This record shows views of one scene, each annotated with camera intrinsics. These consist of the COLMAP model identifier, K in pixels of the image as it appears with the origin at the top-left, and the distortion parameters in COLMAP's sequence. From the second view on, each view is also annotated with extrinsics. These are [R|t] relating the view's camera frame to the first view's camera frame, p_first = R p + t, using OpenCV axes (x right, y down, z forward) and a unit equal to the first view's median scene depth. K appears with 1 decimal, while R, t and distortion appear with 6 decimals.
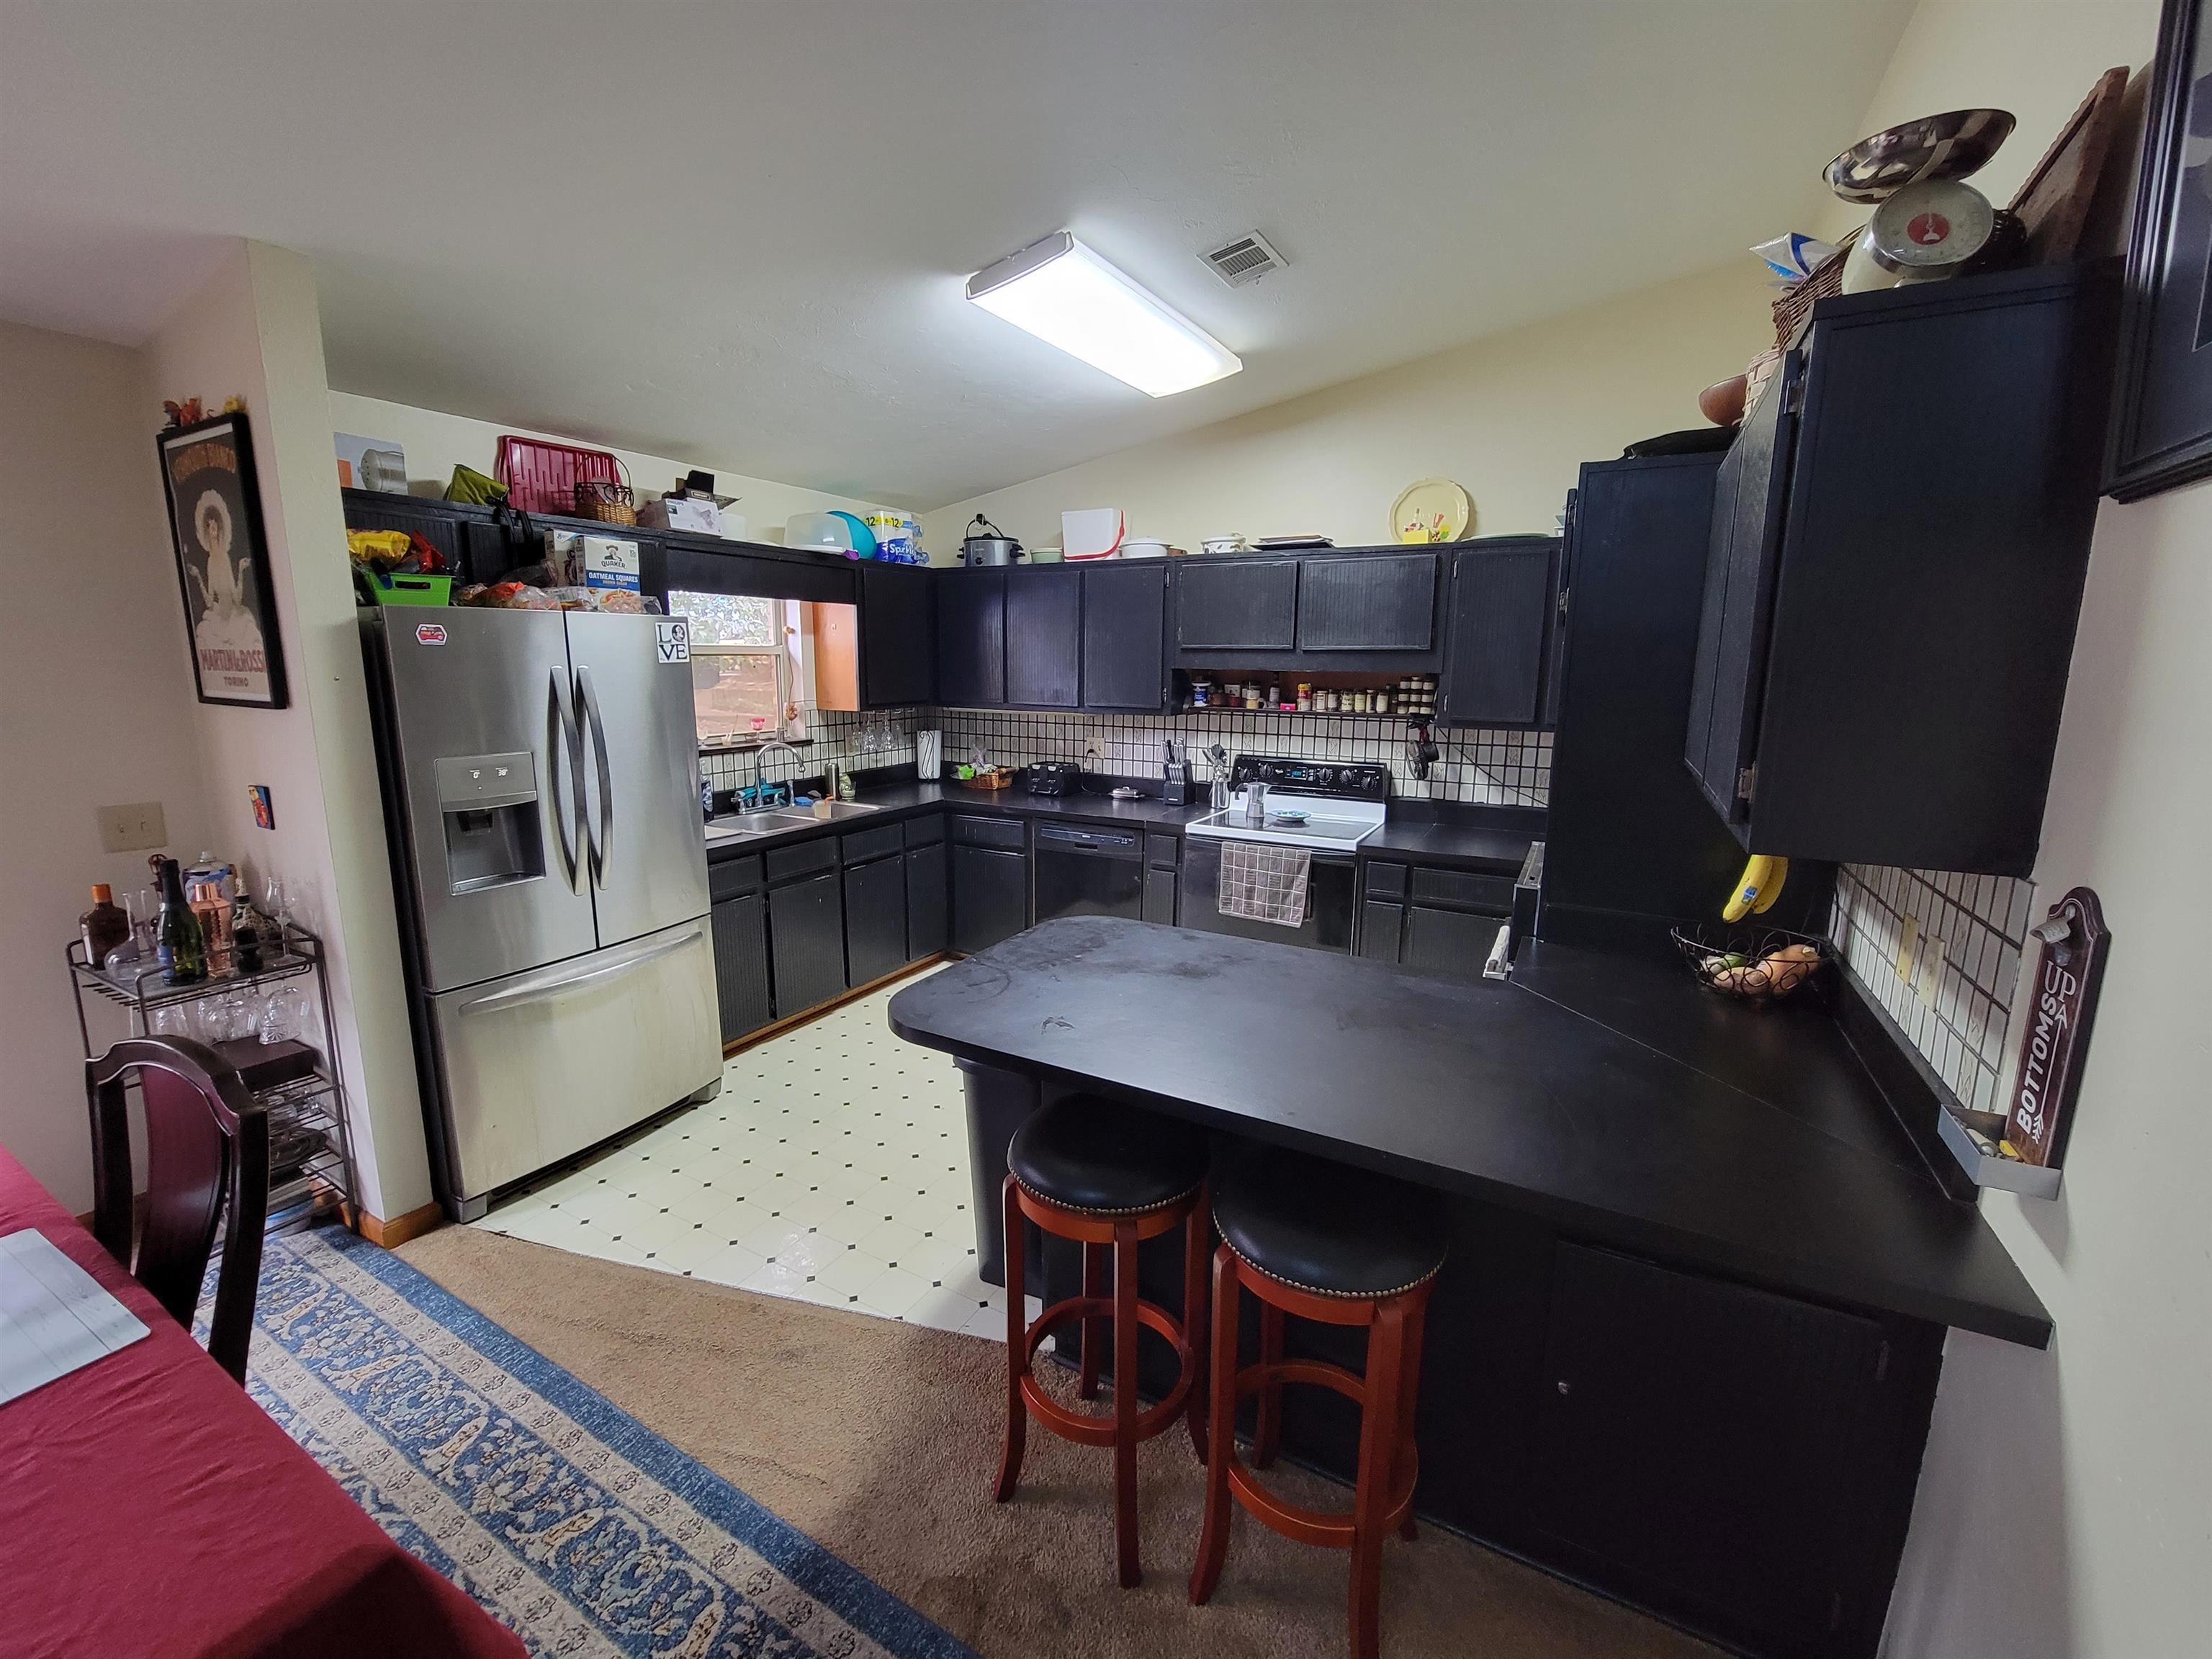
lens RADIAL K [[902.2, 0, 1098.2], [0, 902.2, 823.1], [0, 0, 1]] dist [-0.008096, 0.000419]
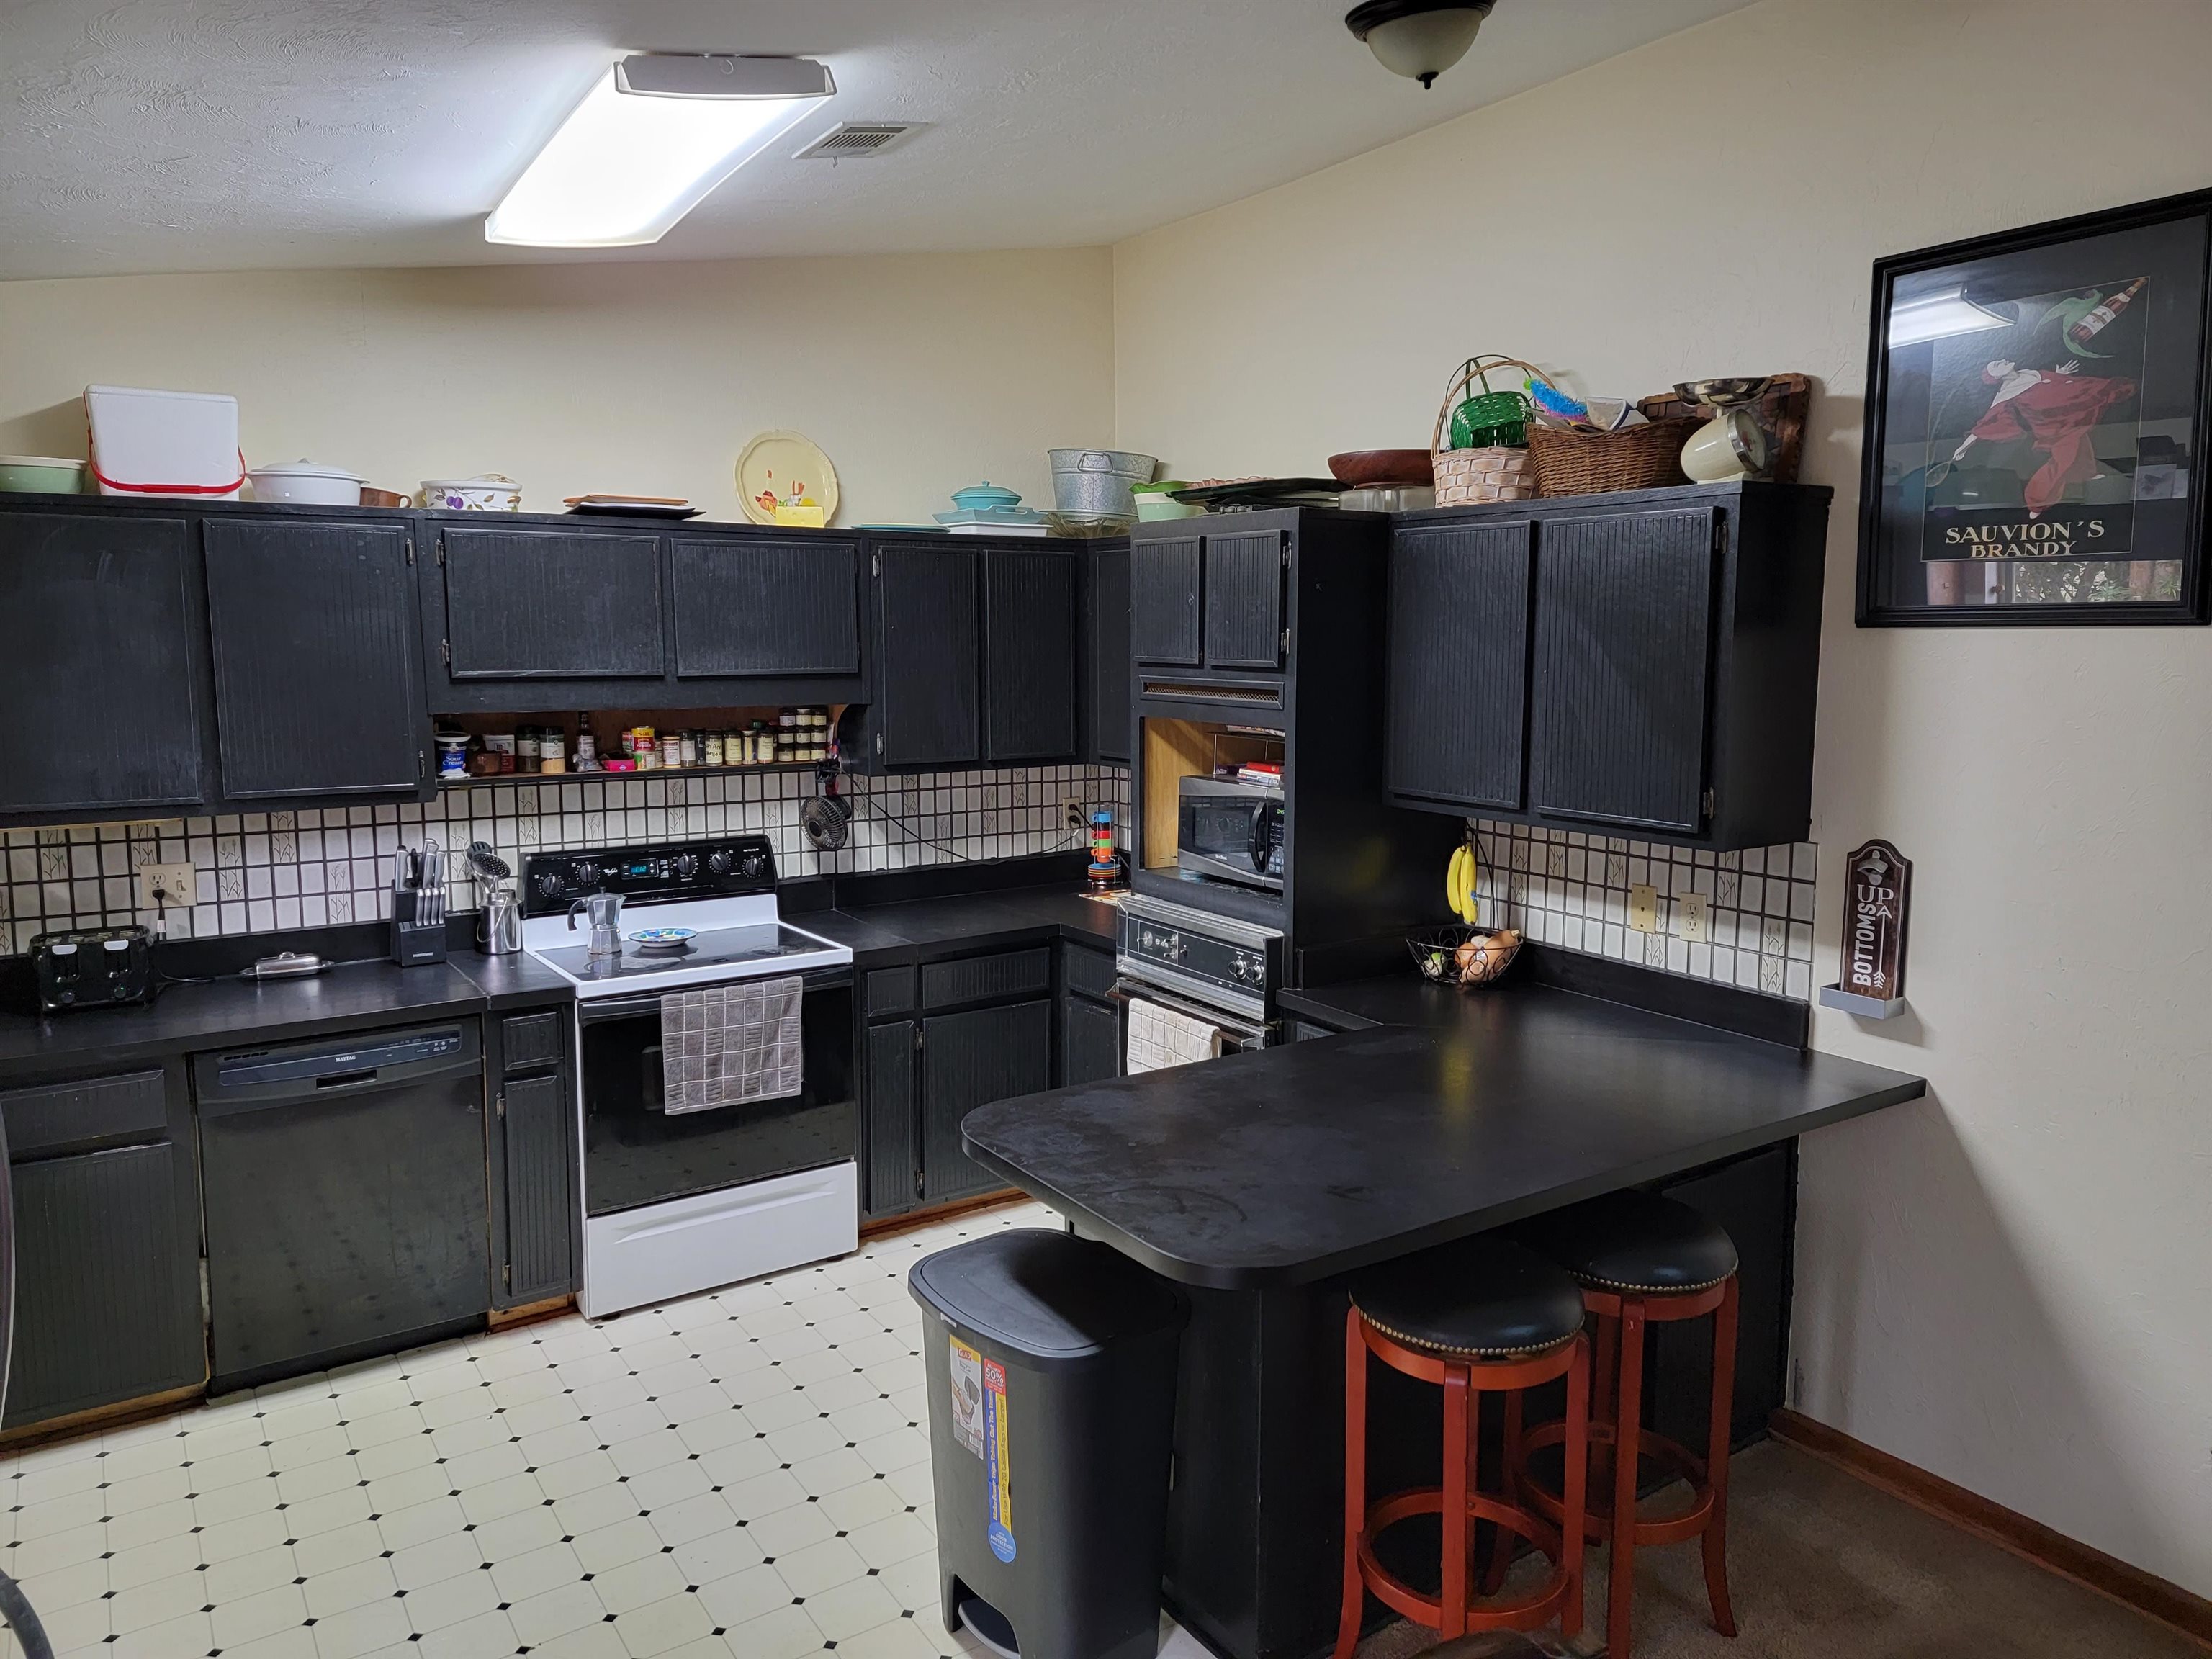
lens RADIAL K [[1521.0, 0, 1122.2], [0, 1521.0, 819.2], [0, 0, 1]] dist [0.068502, -0.051789]
pose [[0.459780, -0.121305, 0.879709, -0.572825], [0.163109, 0.985309, 0.050618, -0.092077], [-0.872925, 0.120215, 0.472811, 0.214217]]
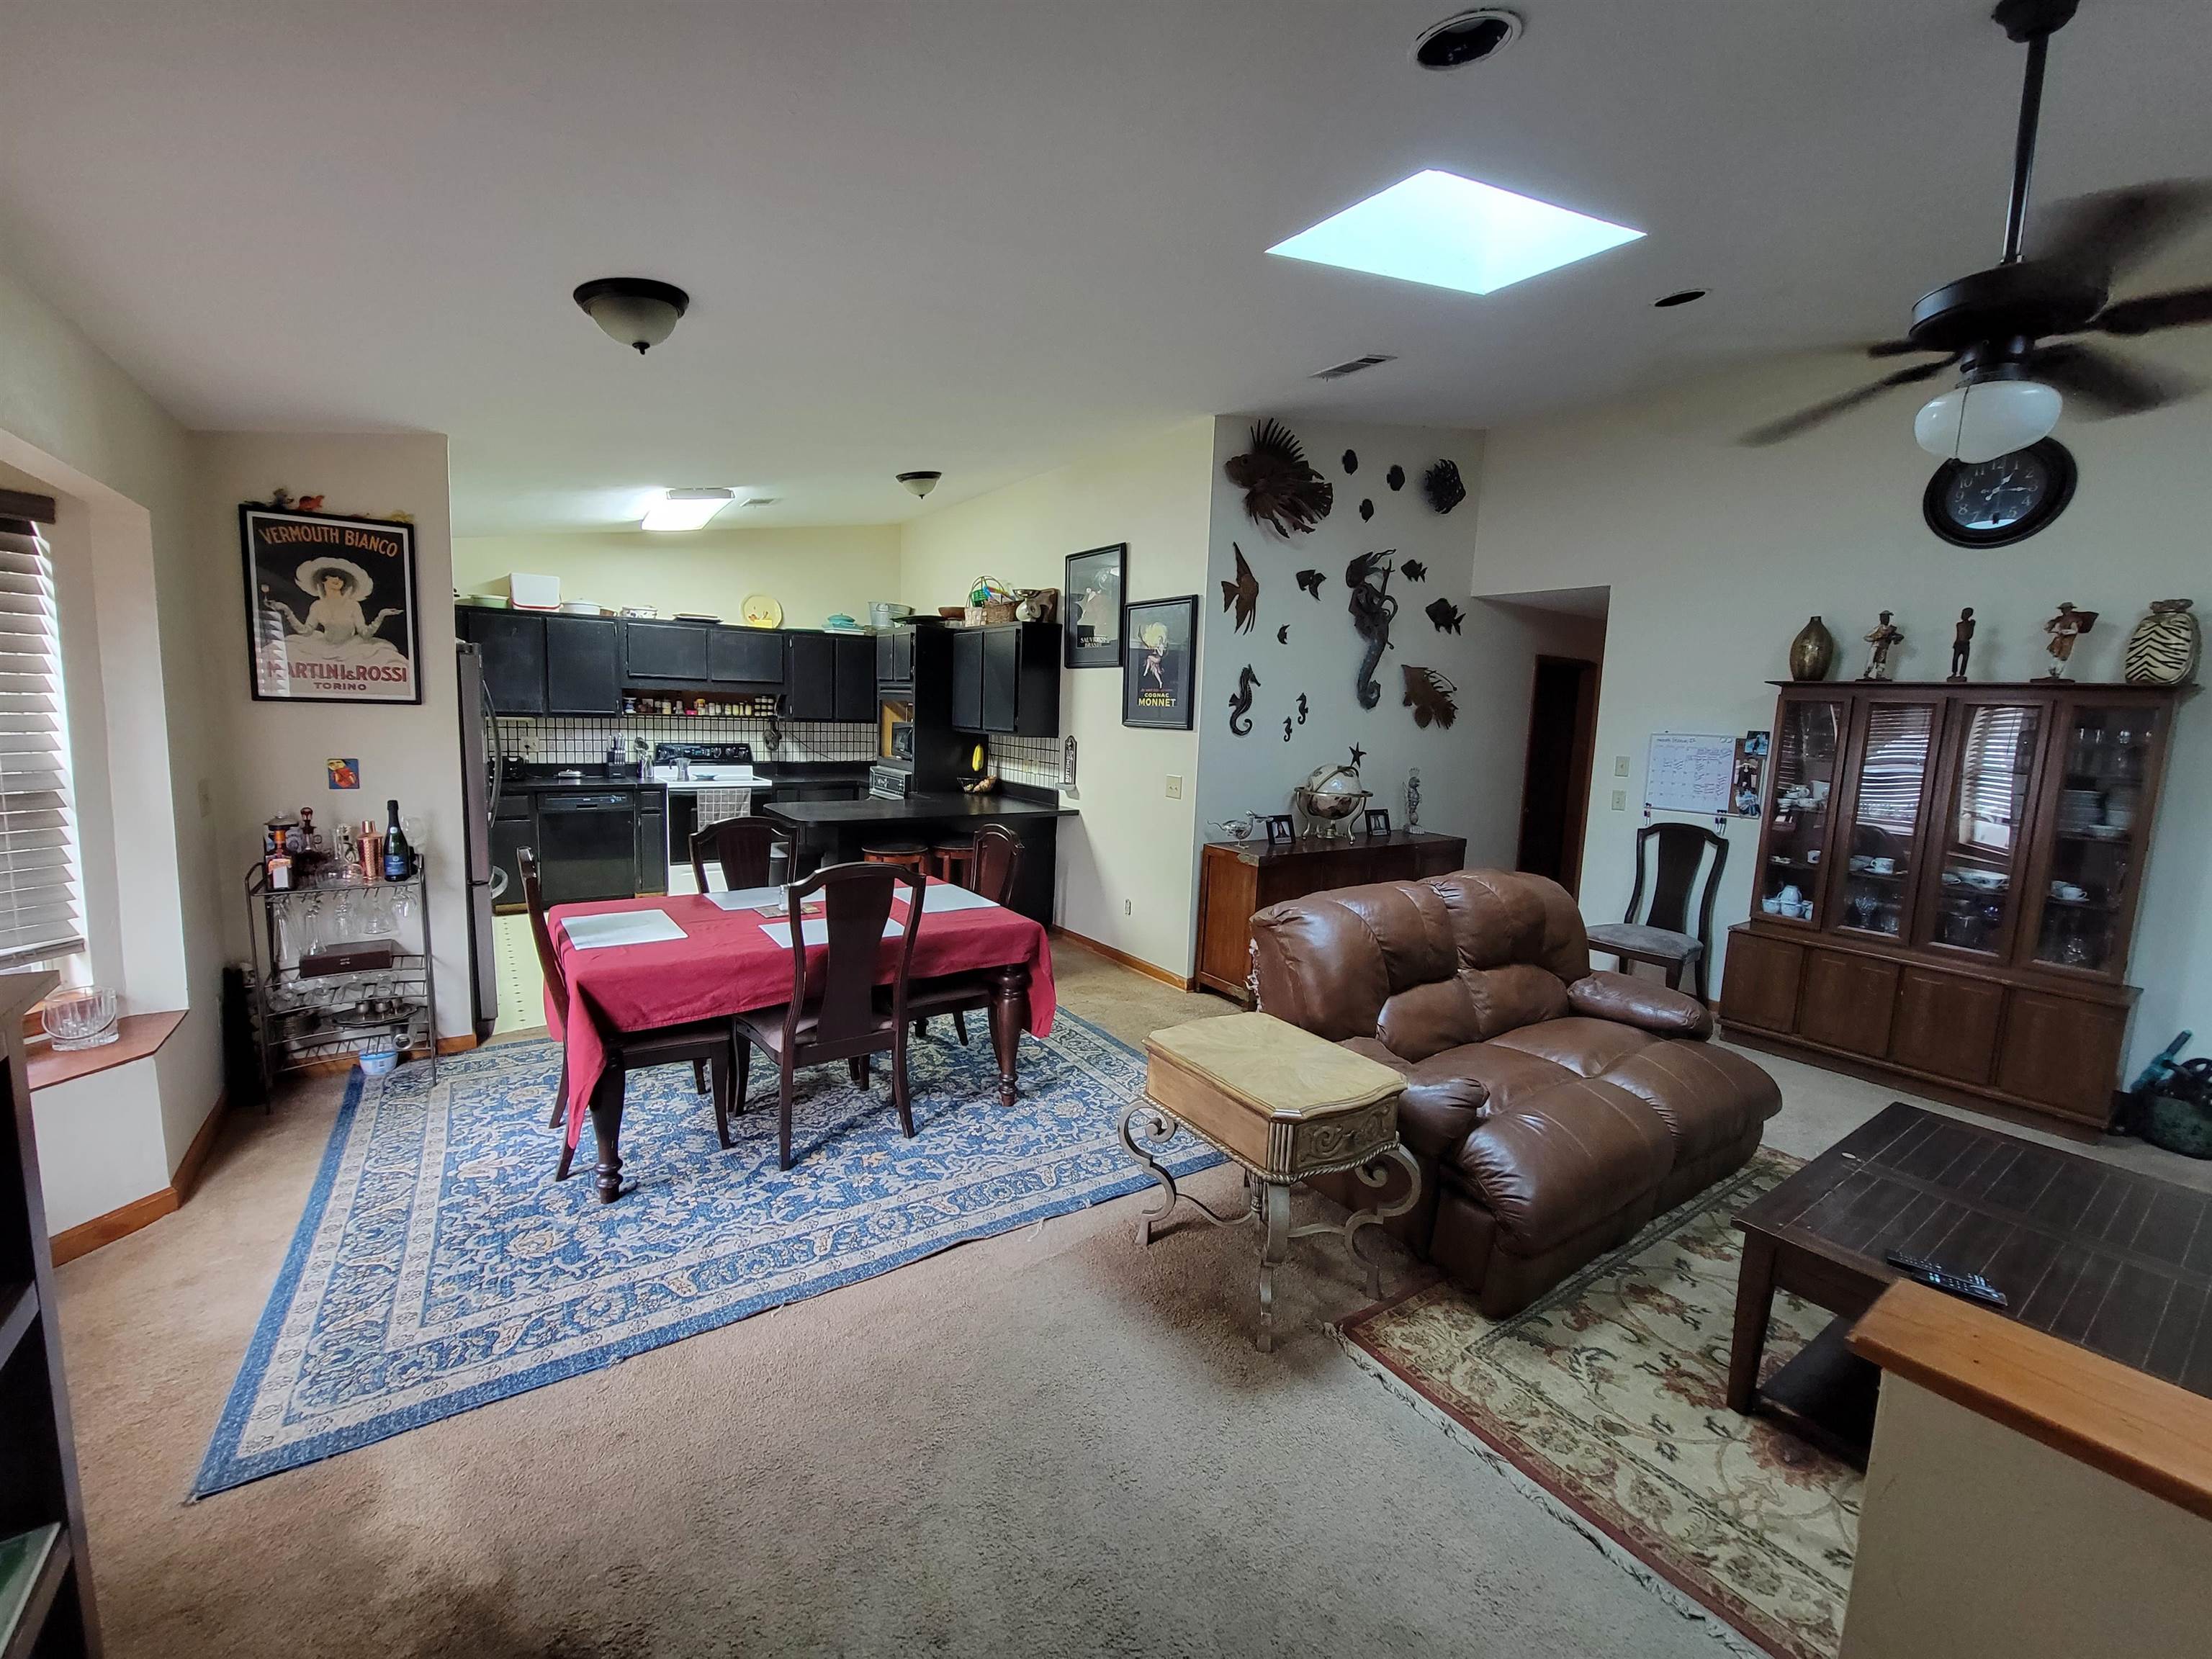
lens RADIAL K [[902.2, 0, 1083.8], [0, 902.2, 822.0], [0, 0, 1]] dist [-0.008096, 0.000419]
pose [[0.453810, -0.107347, 0.884609, -0.995458], [0.130084, 0.990063, 0.053409, 0.081210], [-0.881552, 0.090836, 0.463265, -0.419850]]
